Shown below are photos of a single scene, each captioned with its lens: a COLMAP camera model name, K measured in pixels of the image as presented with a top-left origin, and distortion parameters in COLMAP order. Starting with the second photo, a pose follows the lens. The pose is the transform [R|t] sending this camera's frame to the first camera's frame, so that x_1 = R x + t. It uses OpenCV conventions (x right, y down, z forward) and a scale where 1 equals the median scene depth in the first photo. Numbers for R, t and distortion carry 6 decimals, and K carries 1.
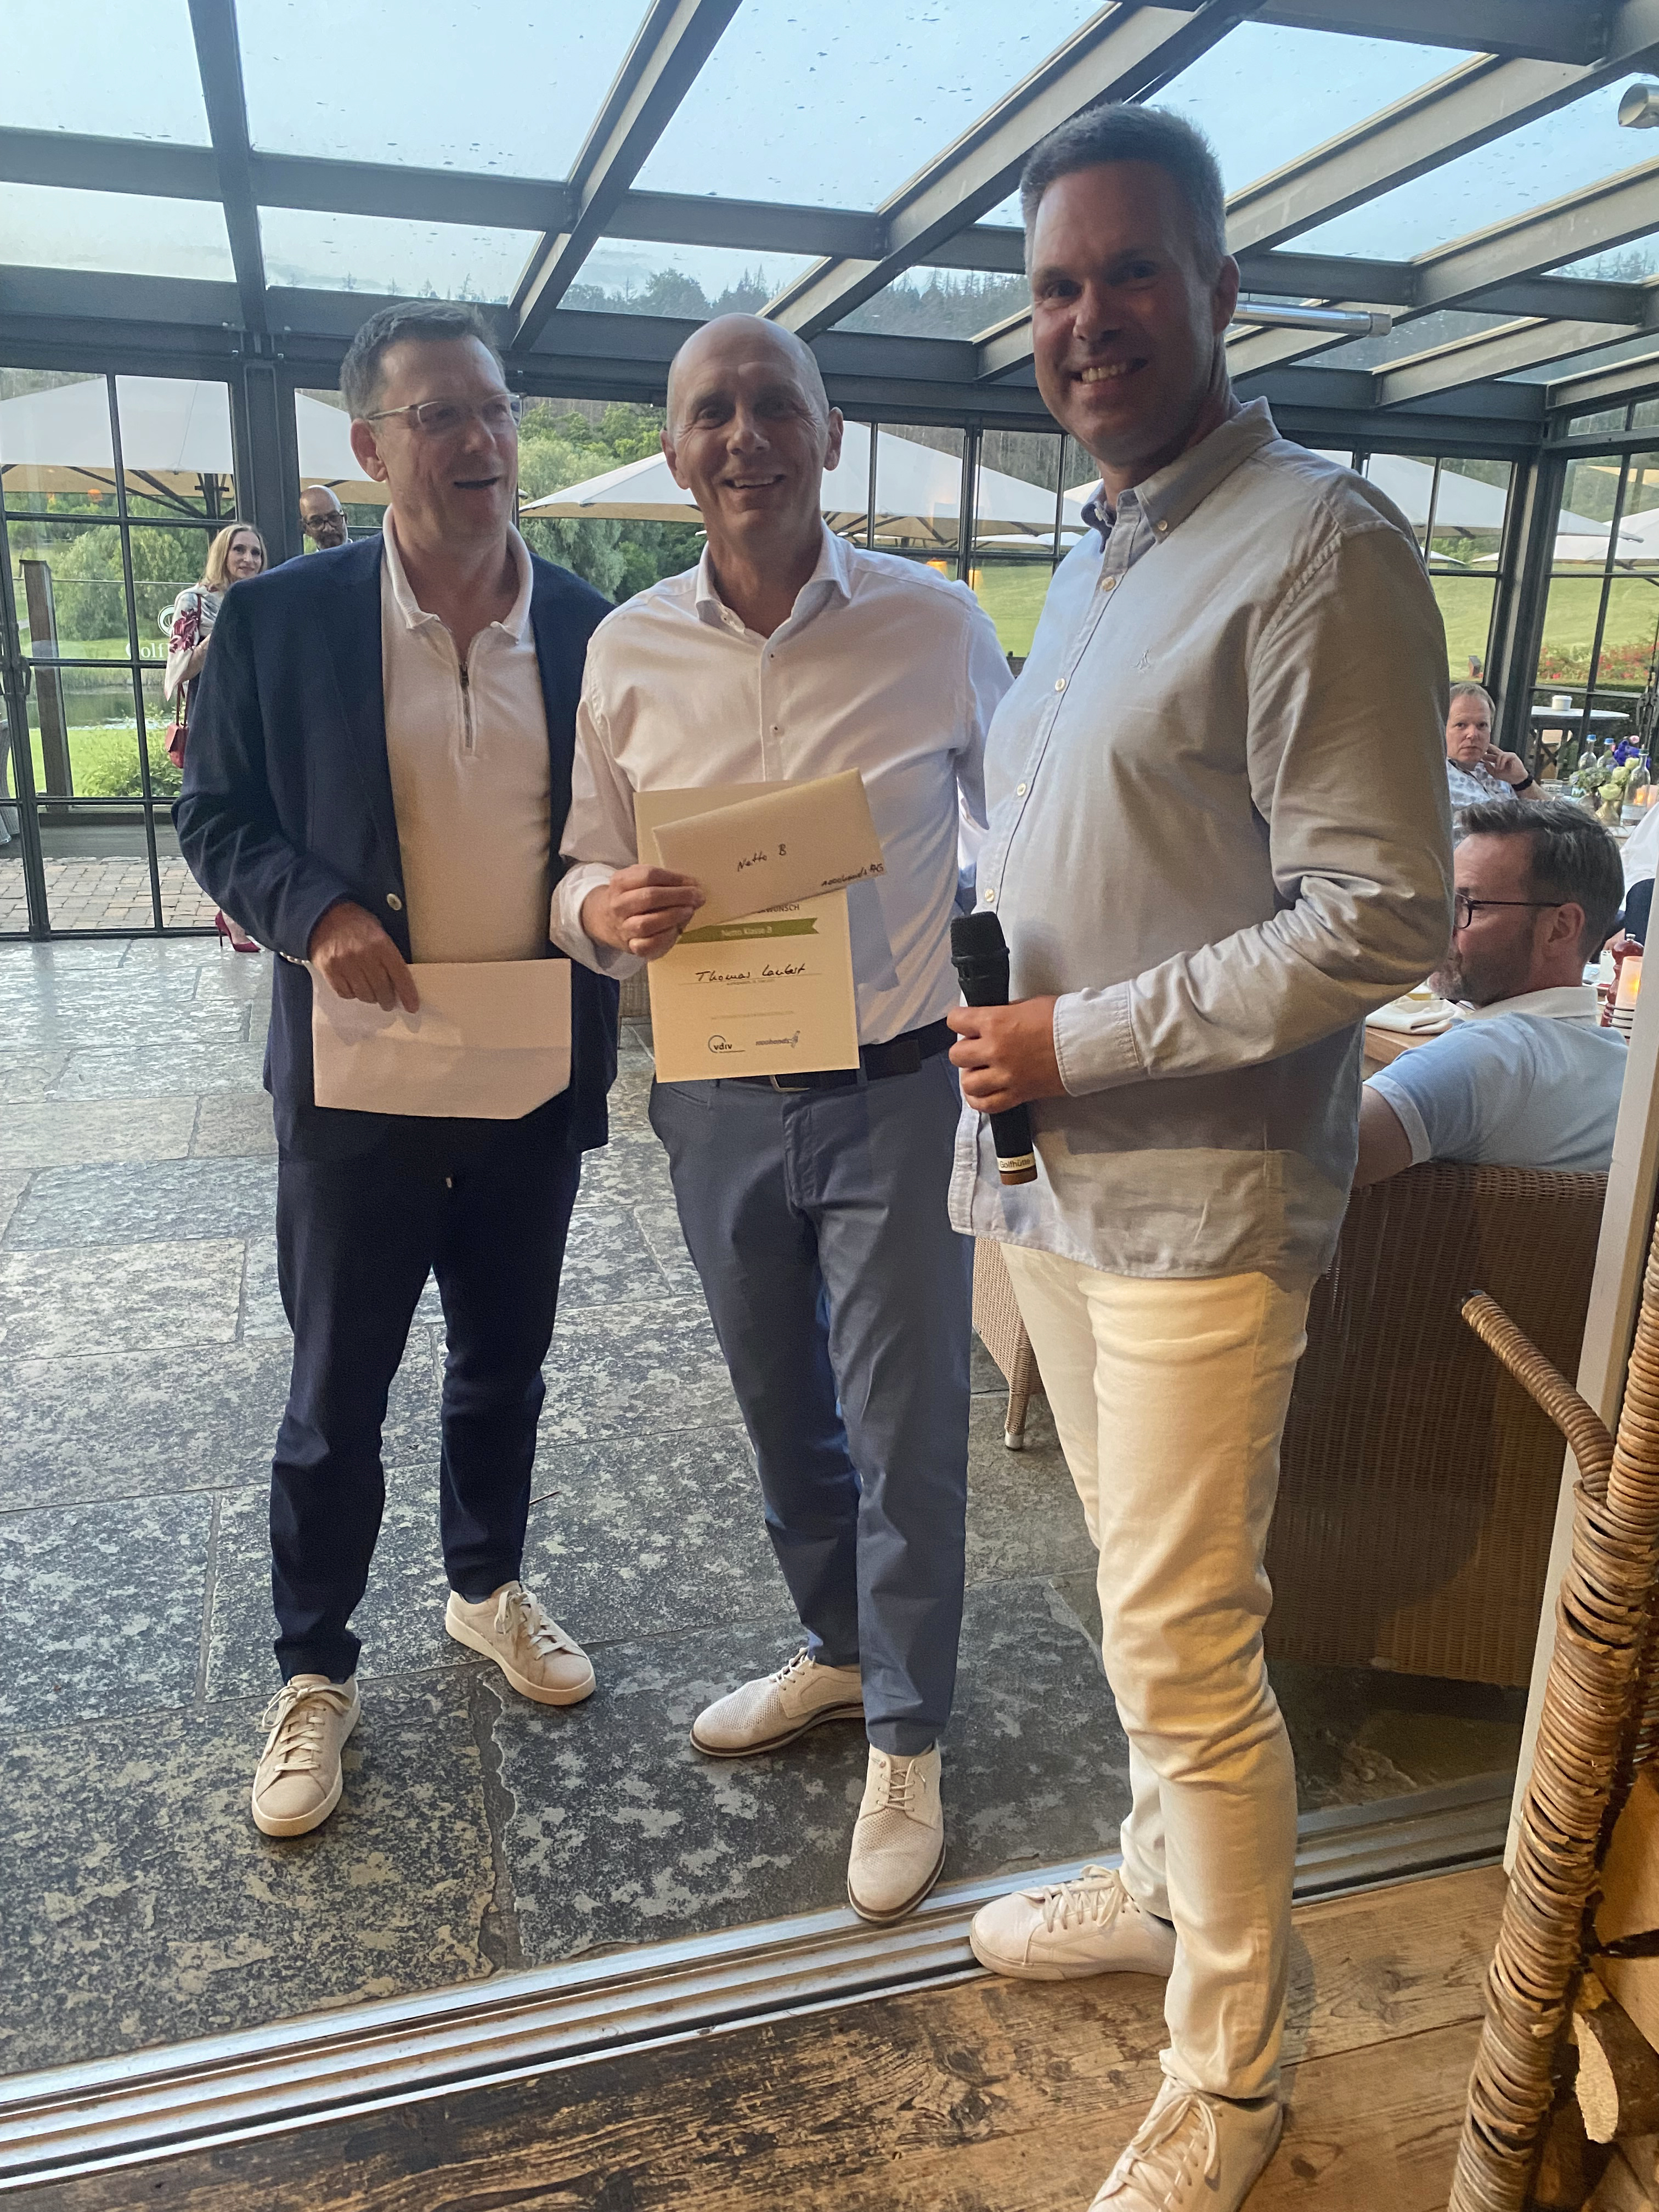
lens RADIAL K [[1684.6, 0, 844.9], [0, 1684.6, 1089.5], [0, 0, 1]] dist [0.025998, -0.021868]
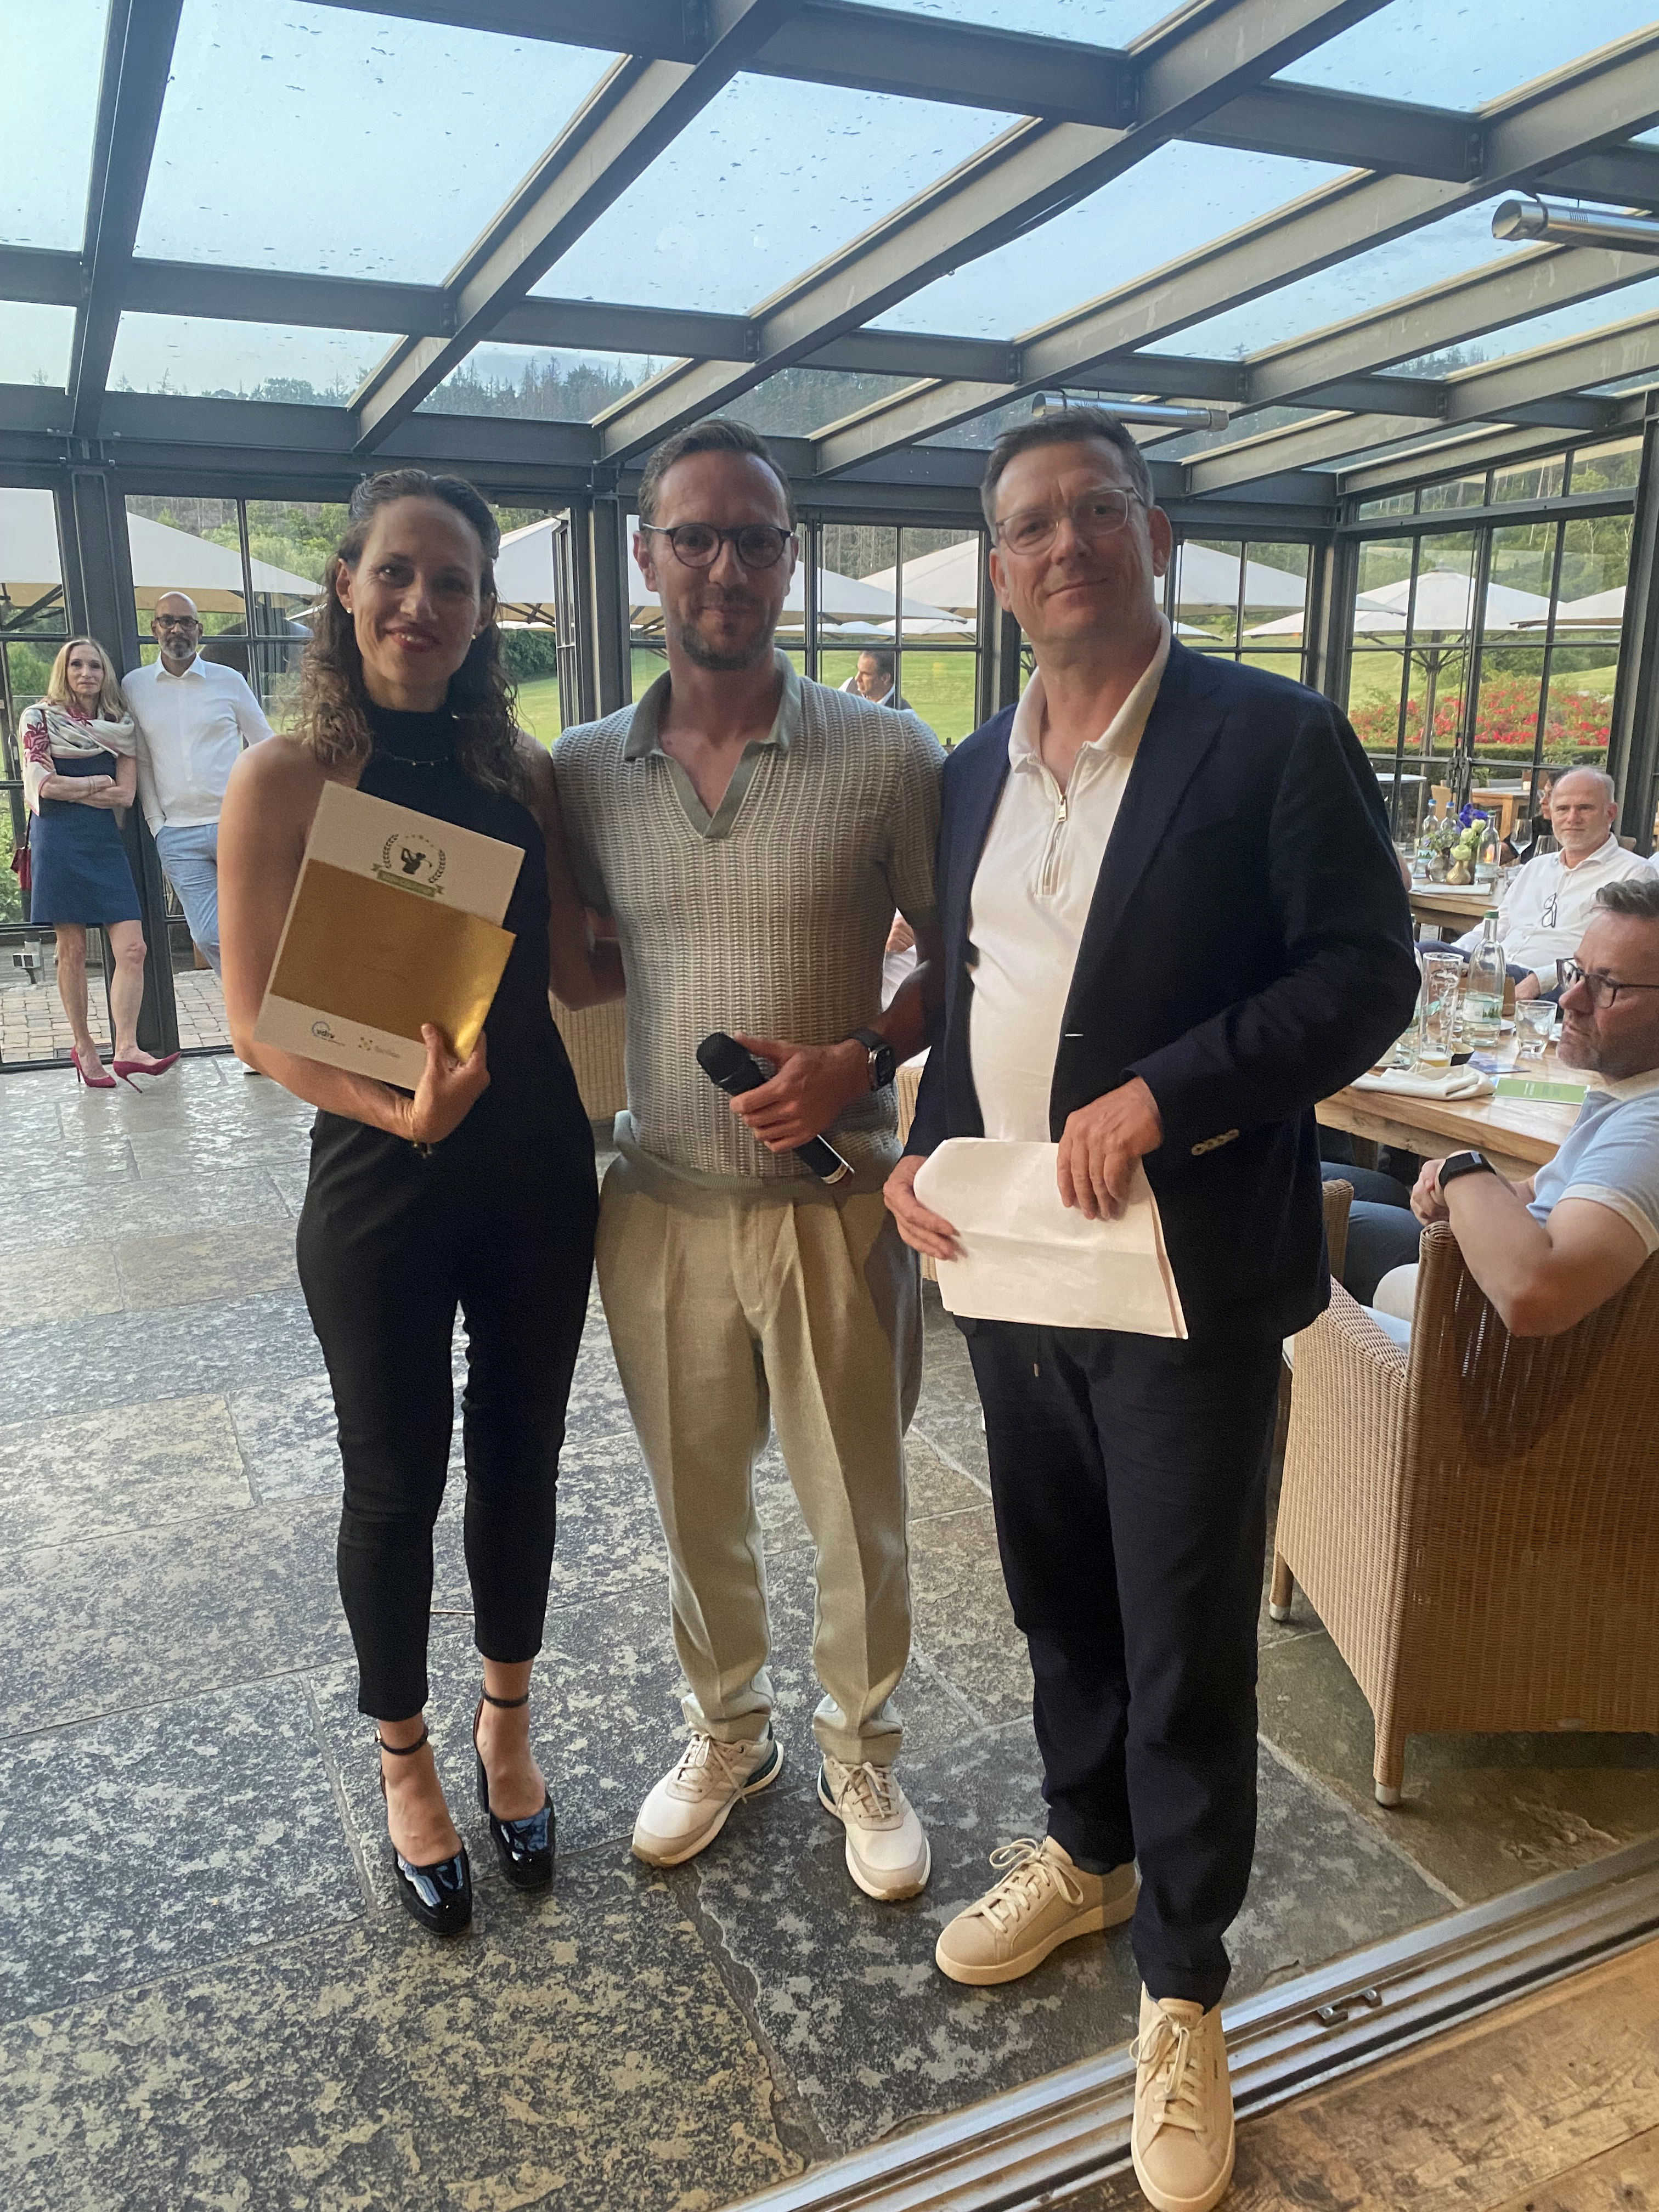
lens RADIAL K [[1684.6, 0, 833.1], [0, 1684.6, 1106.5], [0, 0, 1]] dist [0.025998, -0.021868]
pose [[0.988985, -0.064507, 0.133219, -0.227077], [0.069430, 0.997053, -0.032637, -0.027909], [-0.130721, 0.041527, 0.990549, 0.032737]]
